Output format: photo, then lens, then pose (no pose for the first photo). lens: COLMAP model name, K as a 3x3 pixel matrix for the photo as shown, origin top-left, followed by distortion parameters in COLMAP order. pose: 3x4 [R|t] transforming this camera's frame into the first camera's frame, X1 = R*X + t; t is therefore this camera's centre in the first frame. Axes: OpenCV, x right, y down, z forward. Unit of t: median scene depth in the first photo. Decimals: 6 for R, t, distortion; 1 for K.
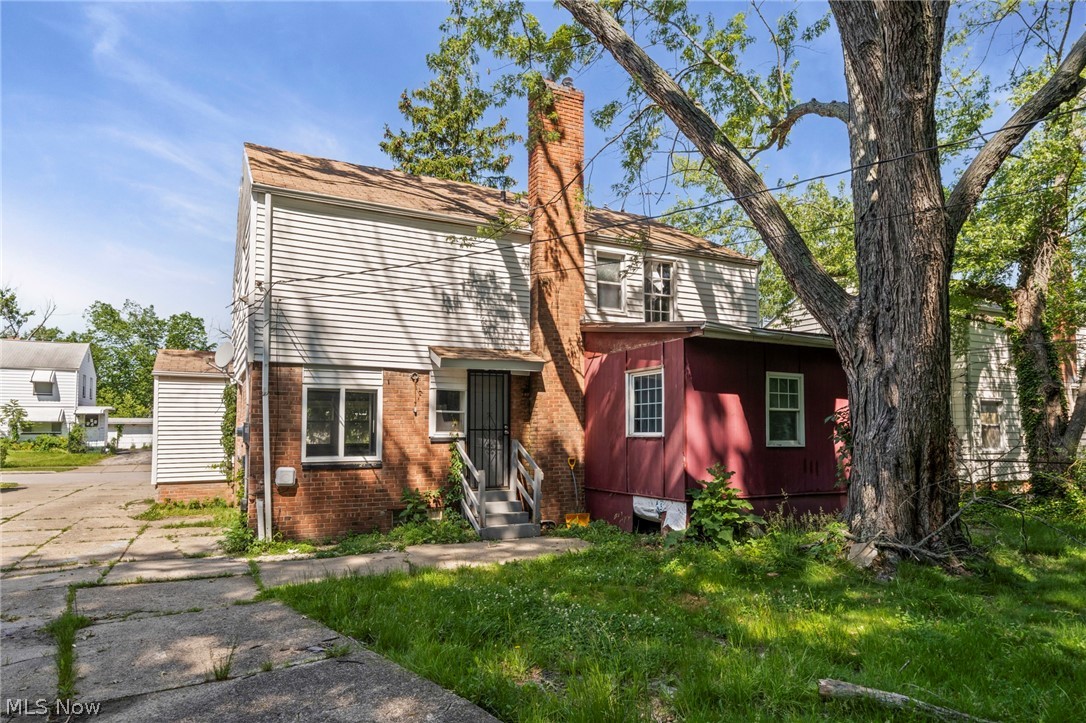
lens RADIAL K [[633.3, 0, 546.5], [0, 633.3, 395.9], [0, 0, 1]] dist [0.001743, 0.000218]
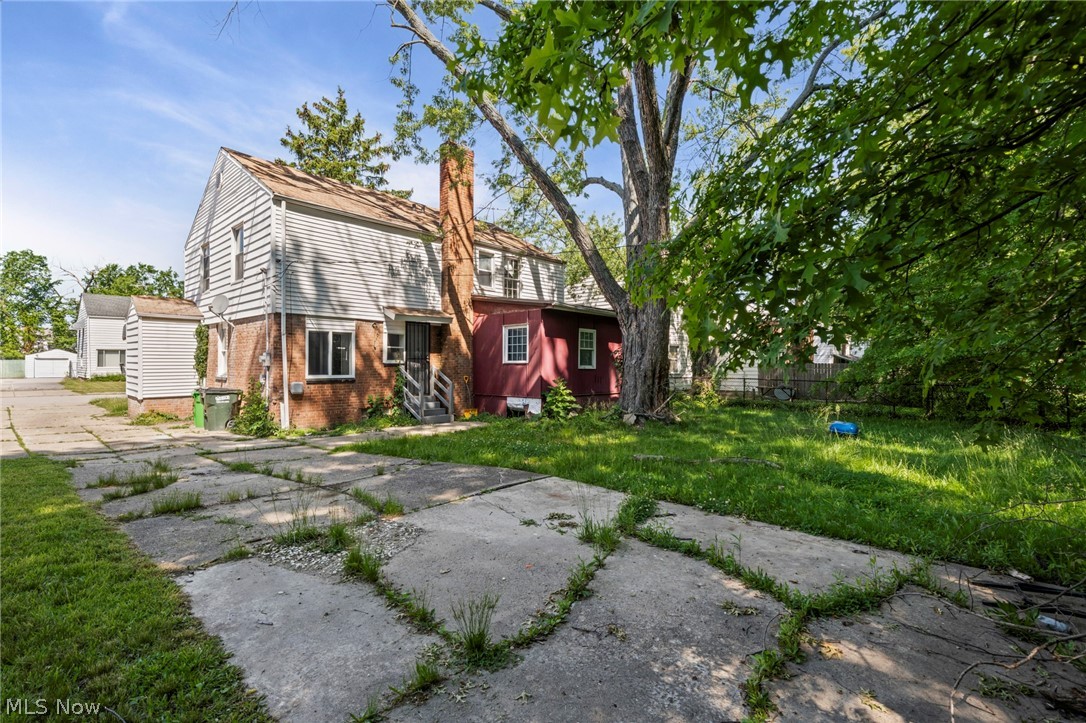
lens RADIAL K [[465.4, 0, 540.7], [0, 465.4, 358.9], [0, 0, 1]] dist [0.000374, 0.000066]
pose [[0.940669, 0.006758, 0.339259, -0.209971], [-0.021912, 0.998925, 0.040858, -0.001894], [-0.338618, -0.045867, 0.939805, -0.232691]]
